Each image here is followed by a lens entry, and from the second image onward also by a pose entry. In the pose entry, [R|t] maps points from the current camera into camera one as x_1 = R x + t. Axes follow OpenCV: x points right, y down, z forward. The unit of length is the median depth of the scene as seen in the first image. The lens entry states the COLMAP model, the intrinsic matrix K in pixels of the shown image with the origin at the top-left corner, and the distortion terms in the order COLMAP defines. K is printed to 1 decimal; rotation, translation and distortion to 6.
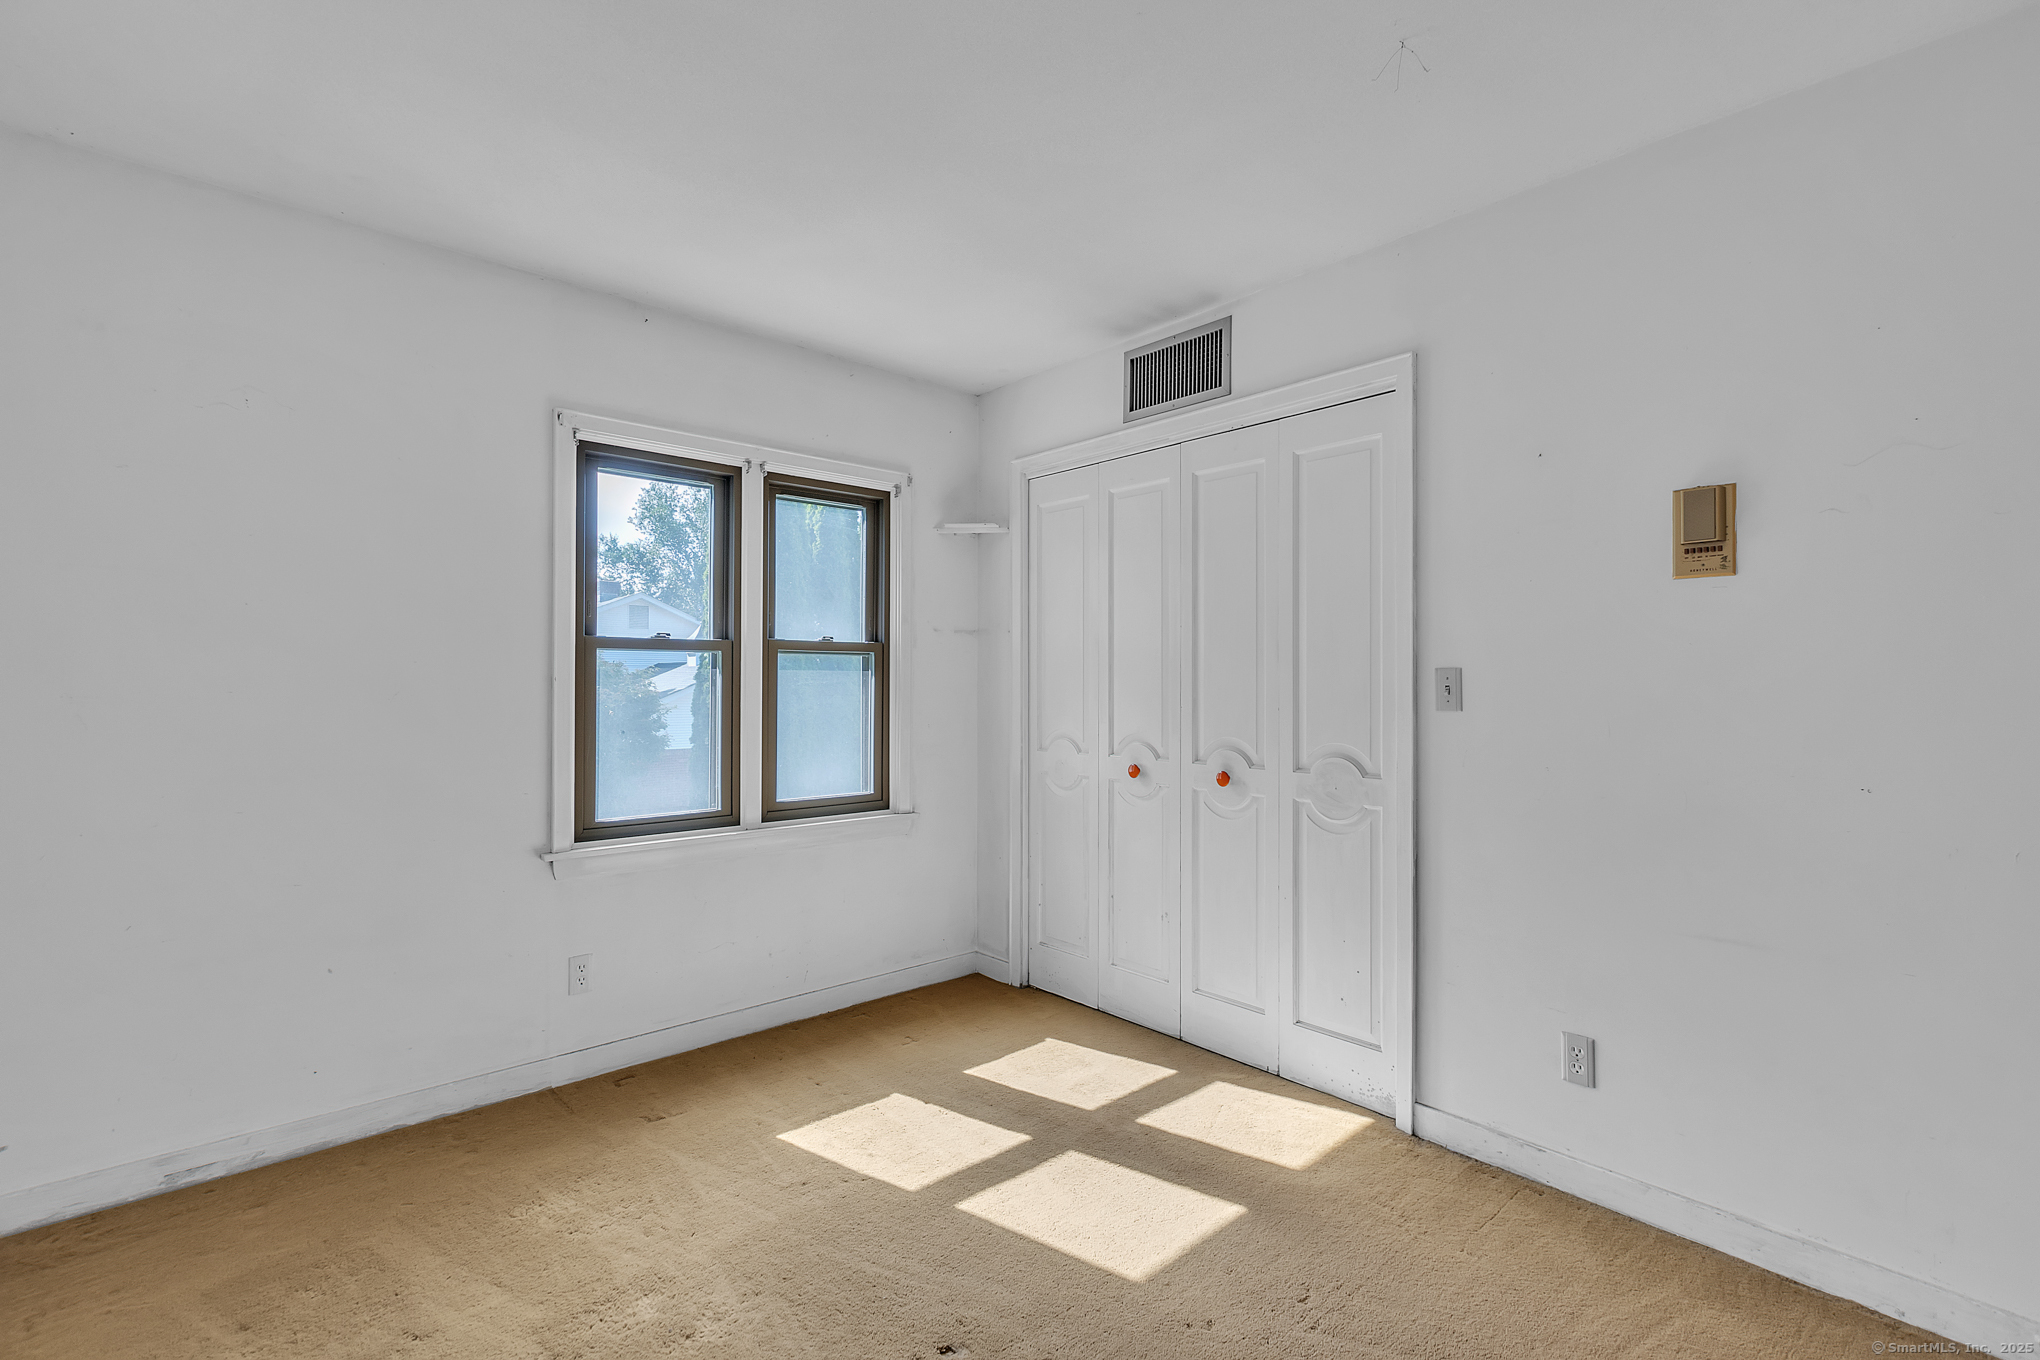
lens RADIAL K [[903.8, 0, 1022.6], [0, 903.8, 674.2], [0, 0, 1]] dist [-0.004440, -0.000035]
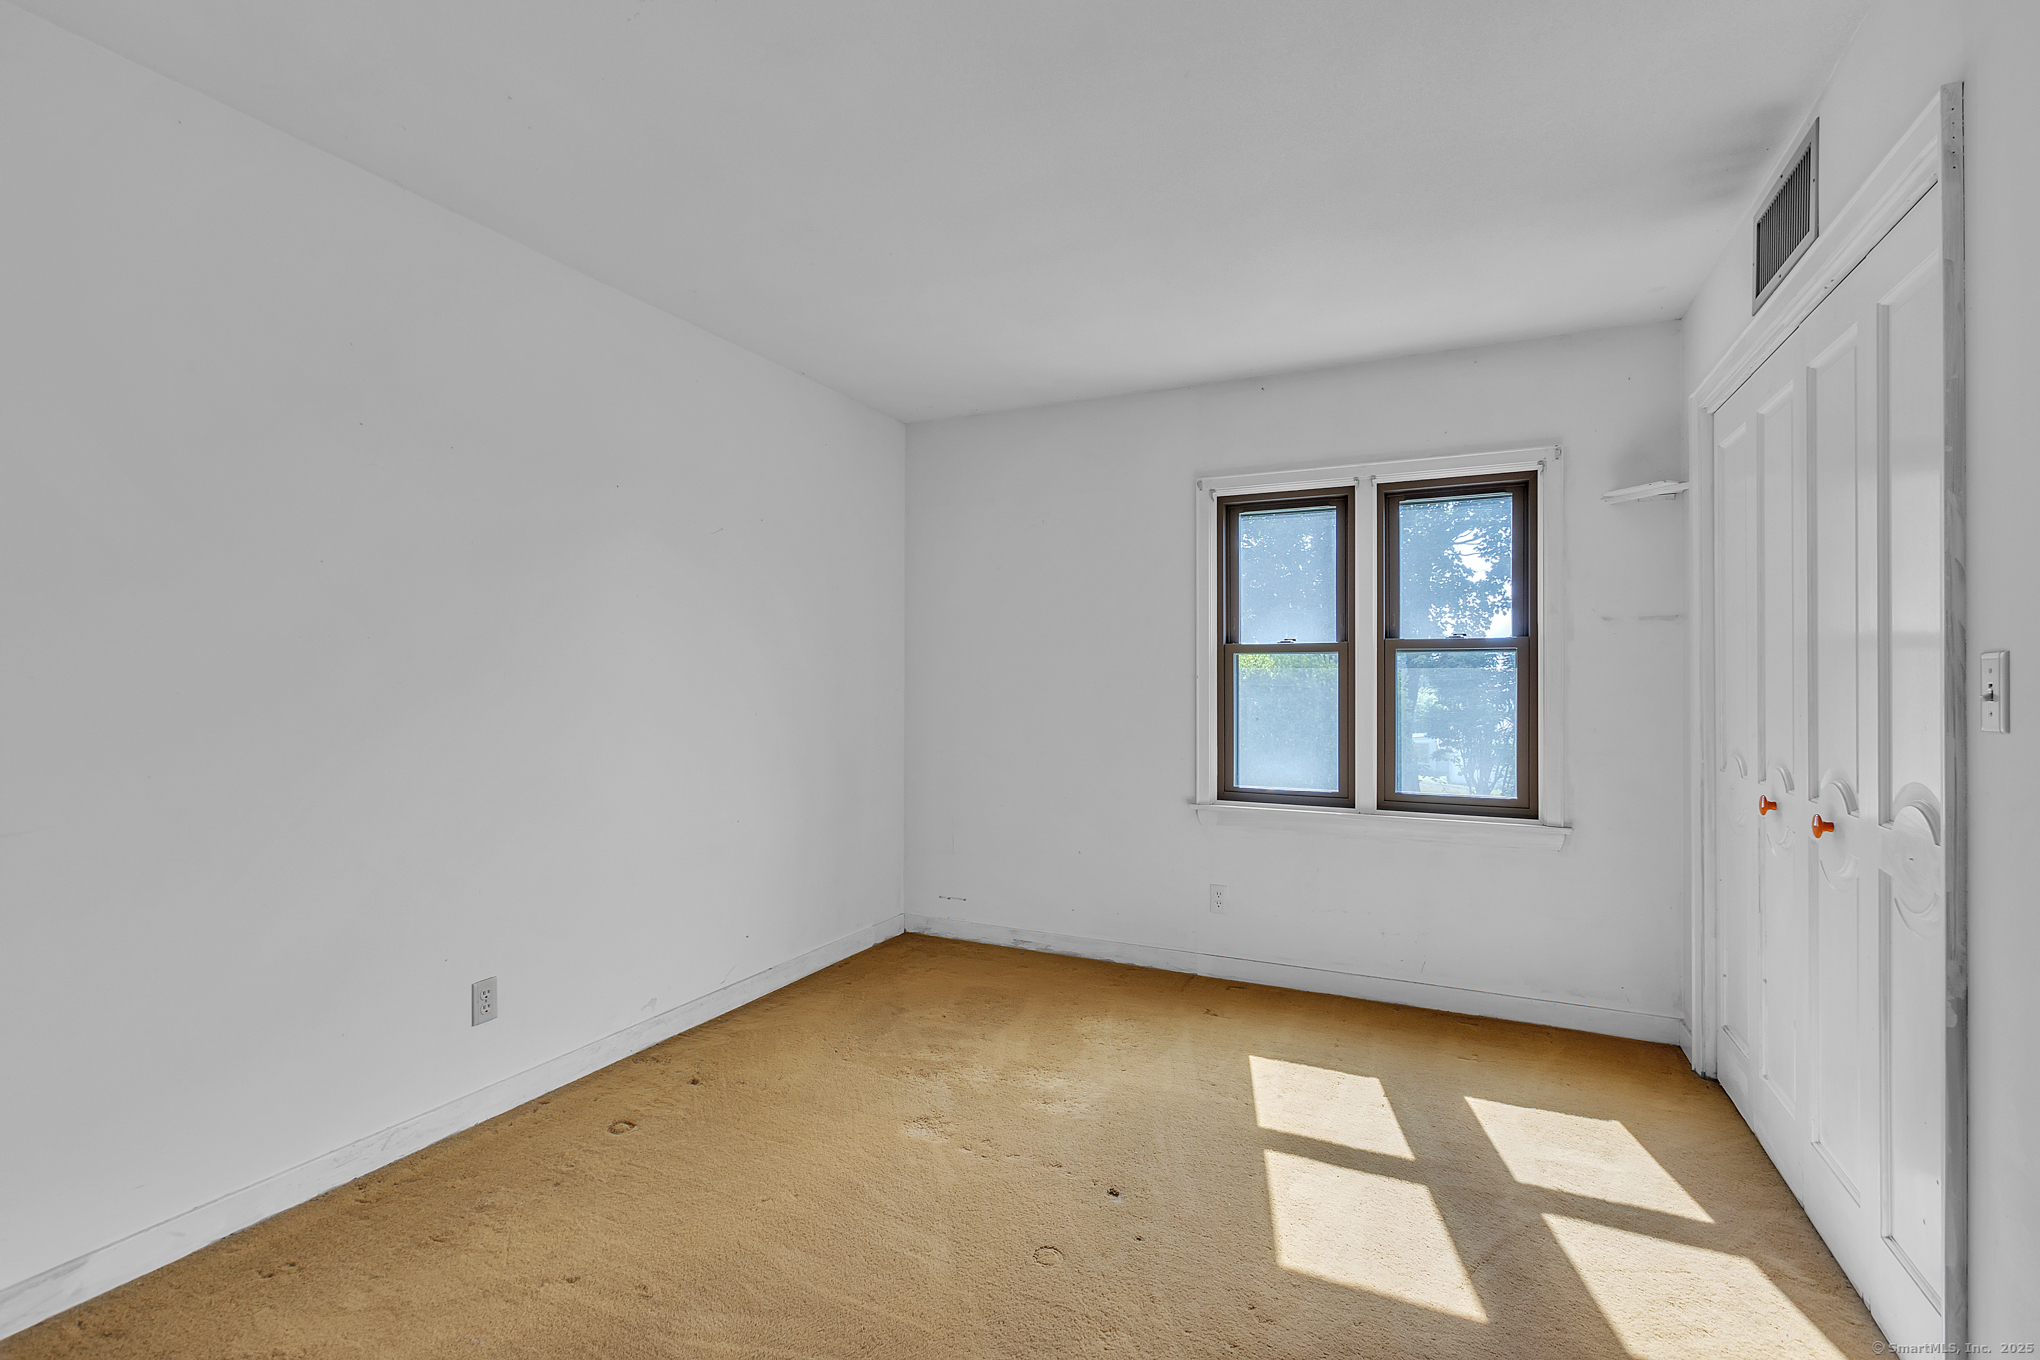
lens RADIAL K [[903.8, 0, 1025.6], [0, 903.8, 671.8], [0, 0, 1]] dist [-0.004440, -0.000035]
pose [[0.384784, -0.006679, -0.922982, 0.567836], [0.005765, 0.999972, -0.004833, 0.002260], [0.922989, -0.003461, 0.384812, 0.202592]]
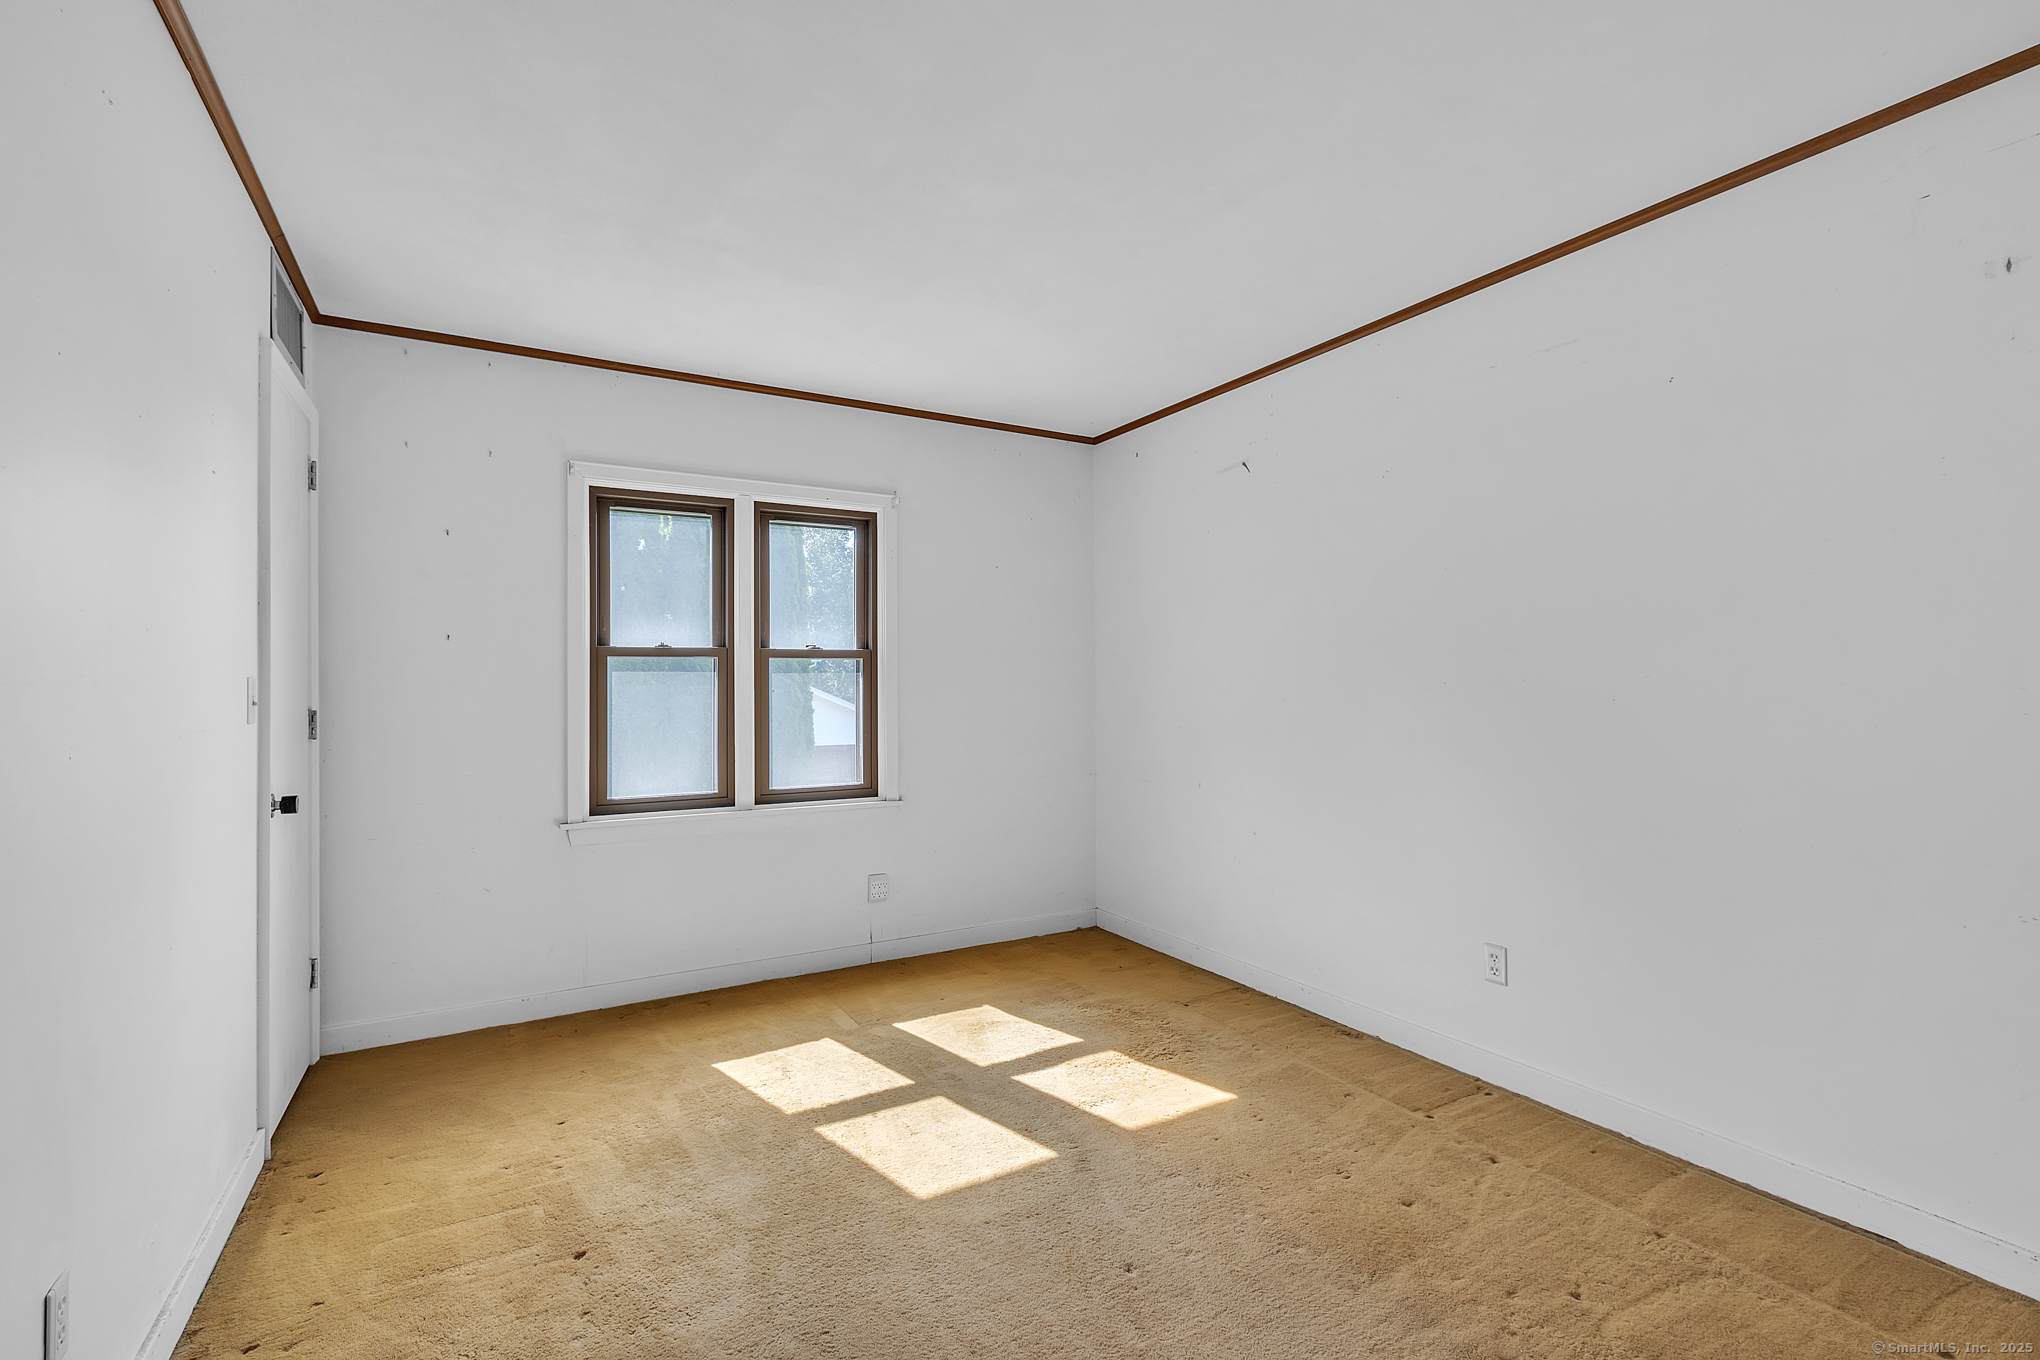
lens RADIAL K [[903.8, 0, 1009.6], [0, 903.8, 681.2], [0, 0, 1]] dist [-0.004440, -0.000035]
pose [[0.977857, -0.002886, -0.209256, 0.285786], [0.005338, 0.999924, 0.011151, -0.006313], [0.209208, -0.012021, 0.977797, -0.068746]]
